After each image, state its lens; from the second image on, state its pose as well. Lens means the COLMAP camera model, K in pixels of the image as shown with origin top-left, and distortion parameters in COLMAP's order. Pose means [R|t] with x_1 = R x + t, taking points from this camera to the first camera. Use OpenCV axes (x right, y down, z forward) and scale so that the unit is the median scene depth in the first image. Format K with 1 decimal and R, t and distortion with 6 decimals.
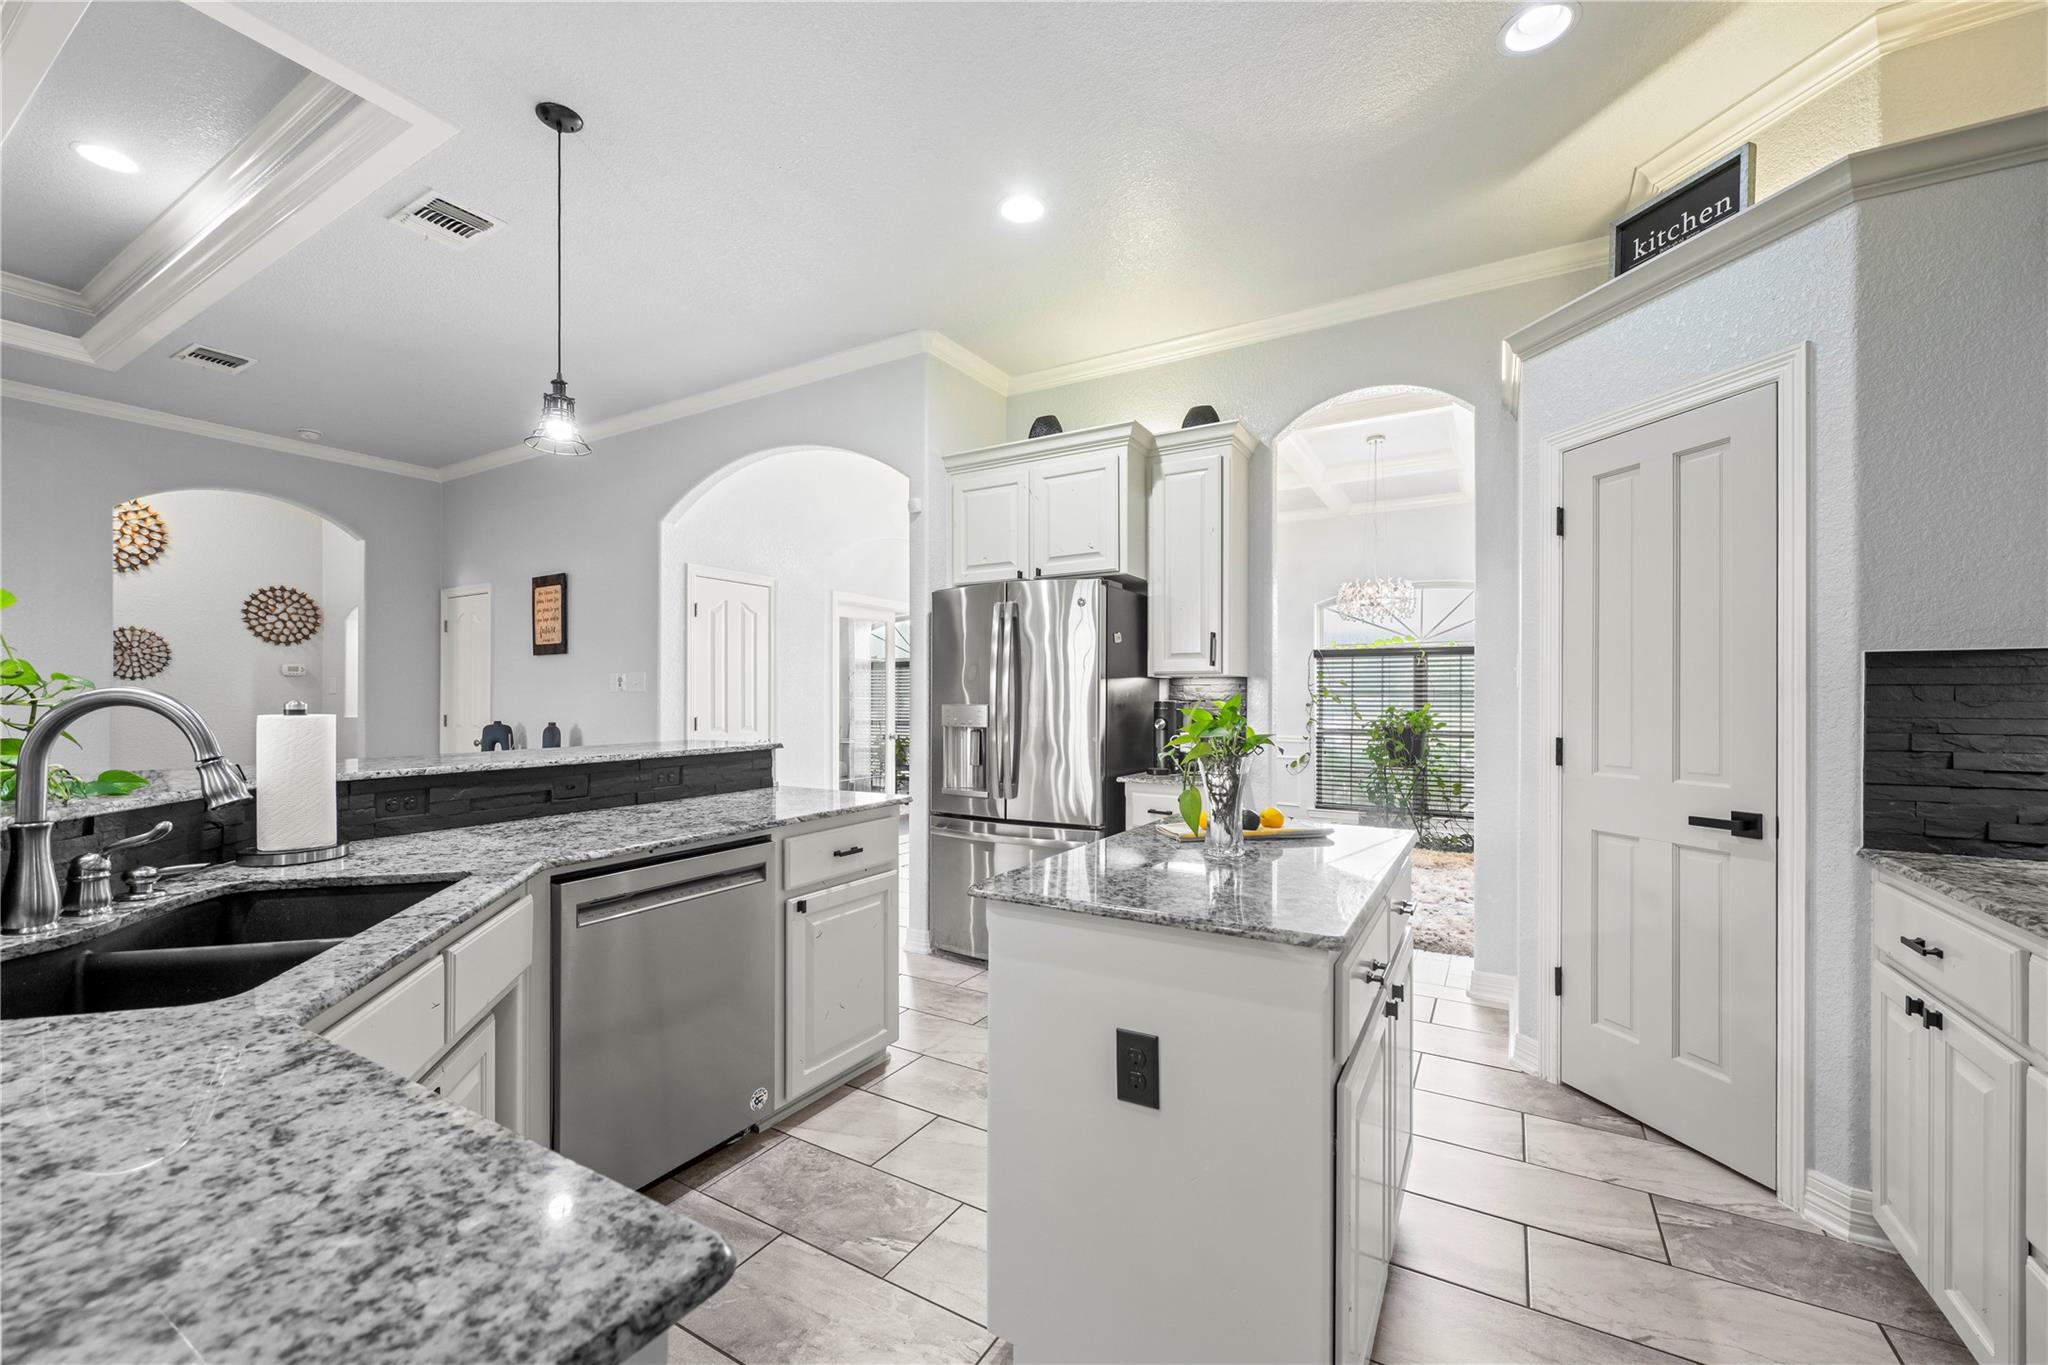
lens RADIAL K [[812.5, 0, 1029.7], [0, 812.5, 698.6], [0, 0, 1]] dist [0.001529, -0.000093]
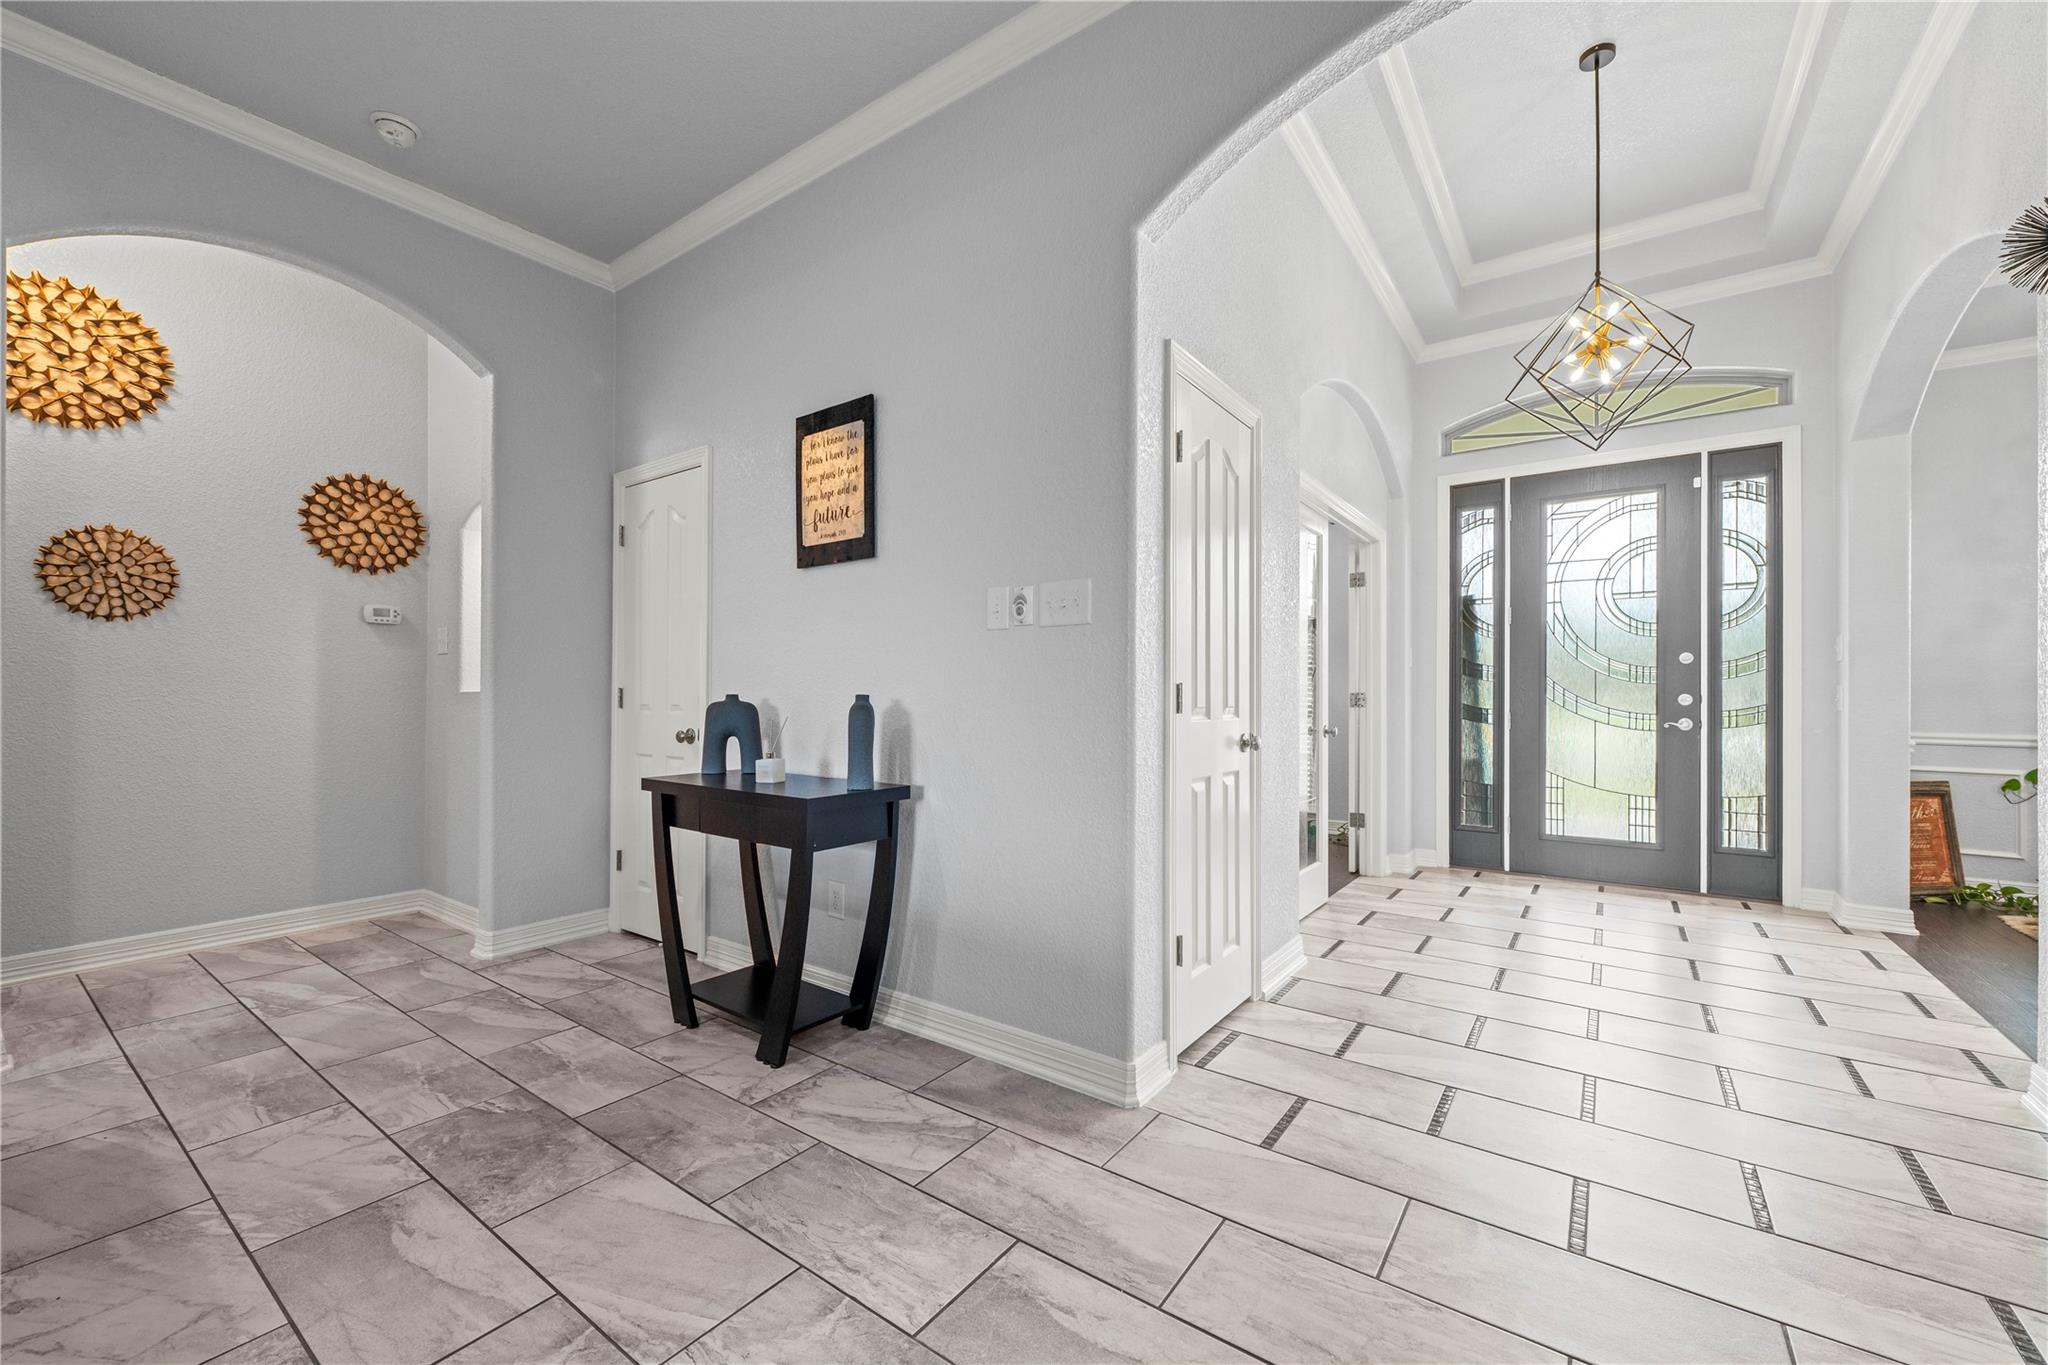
lens RADIAL K [[810.4, 0, 1034.5], [0, 810.4, 695.2], [0, 0, 1]] dist [-0.000181, -0.000107]
pose [[0.995960, 0.002755, -0.089759, -0.416943], [-0.002932, 0.999994, -0.001846, 0.028358], [0.089753, 0.002101, 0.995962, 0.503702]]
